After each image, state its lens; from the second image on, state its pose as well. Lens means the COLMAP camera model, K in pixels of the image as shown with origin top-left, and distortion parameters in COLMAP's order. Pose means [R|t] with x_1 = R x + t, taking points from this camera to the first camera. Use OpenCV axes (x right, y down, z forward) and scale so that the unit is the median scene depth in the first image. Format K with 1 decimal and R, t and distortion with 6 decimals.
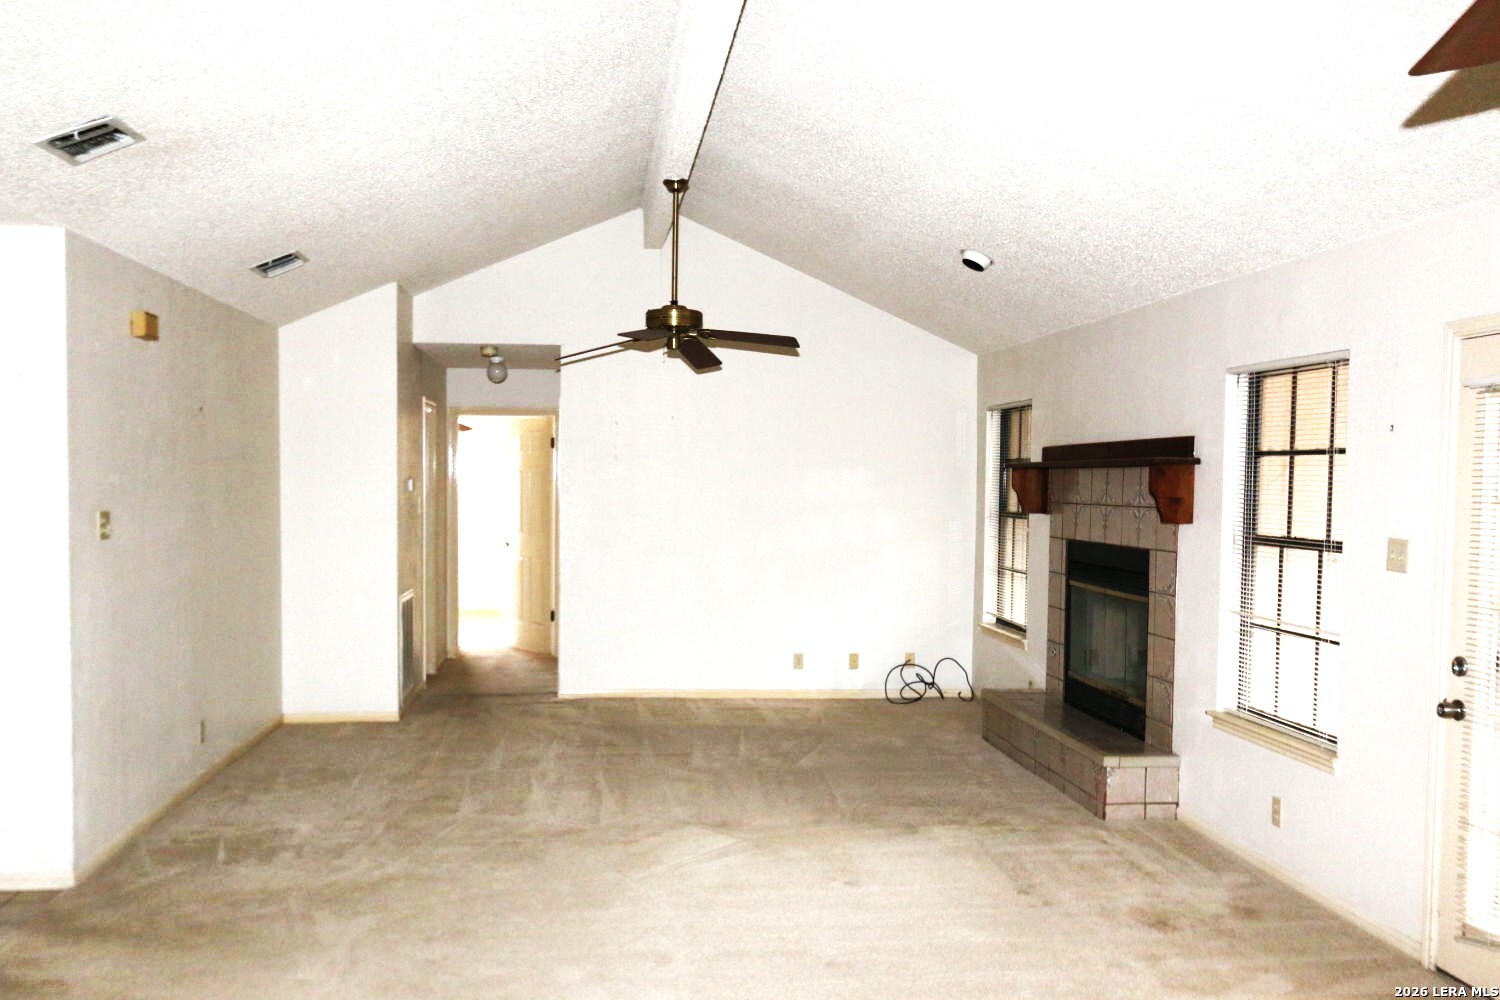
lens RADIAL K [[1333.3, 0, 750.0], [0, 1333.3, 500.0], [0, 0, 1]] dist [0.054593, 0.002186]
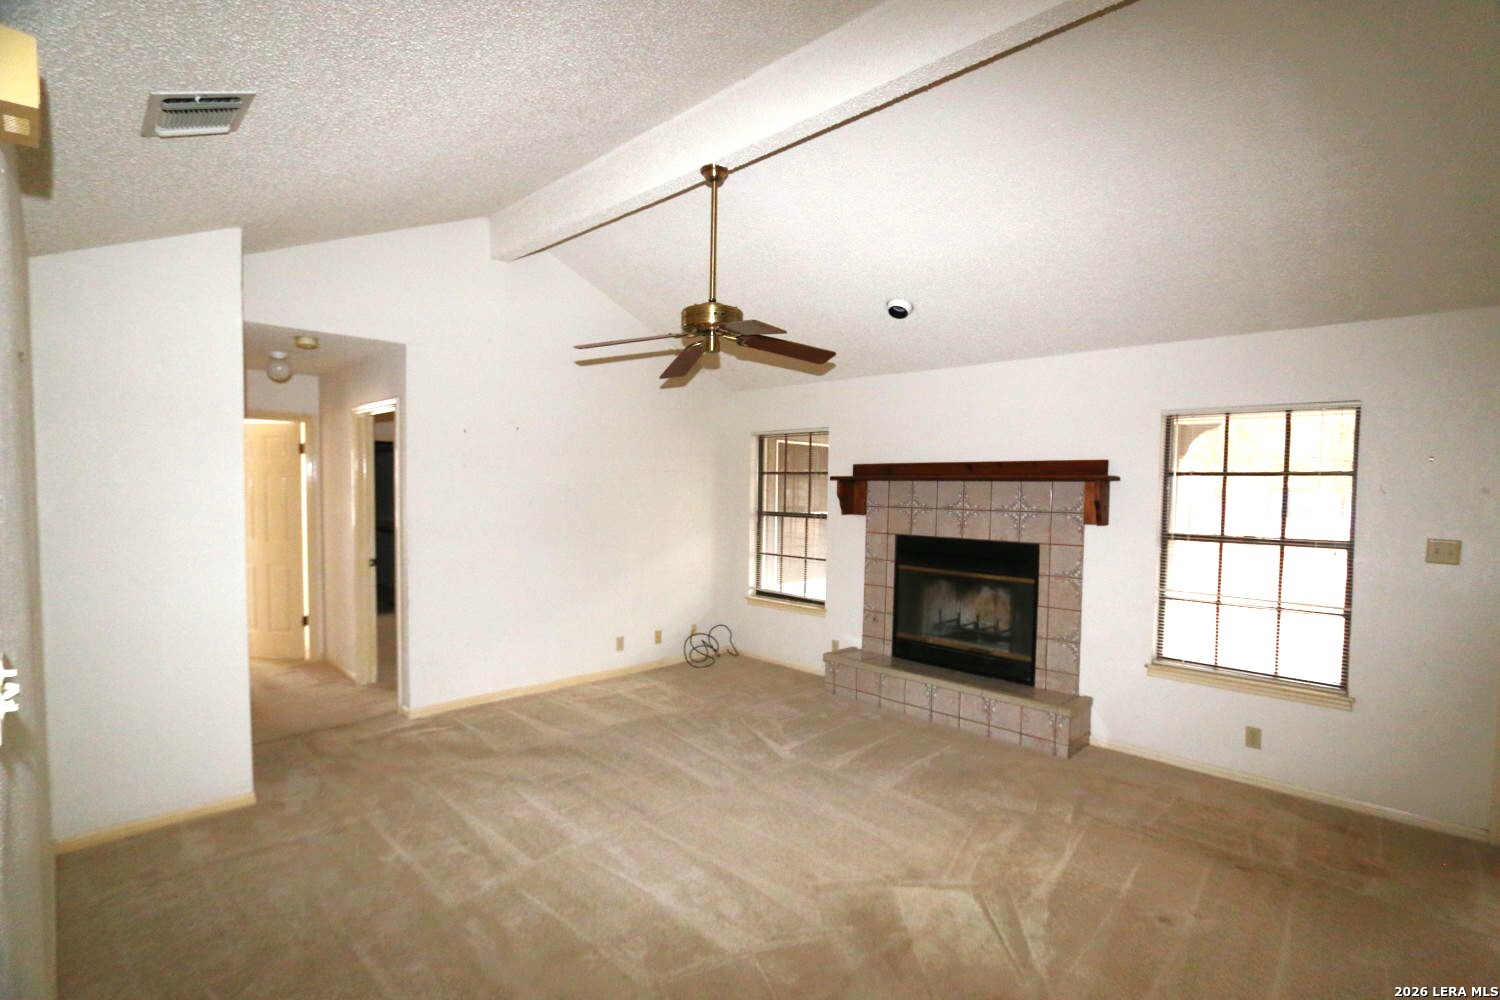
lens RADIAL K [[690.8, 0, 738.9], [0, 690.8, 517.1], [0, 0, 1]] dist [-0.028153, 0.010930]
pose [[0.782745, -0.034035, 0.621411, -0.342274], [0.010072, 0.999065, 0.042032, -0.020322], [-0.622261, -0.026641, 0.782356, 0.614049]]
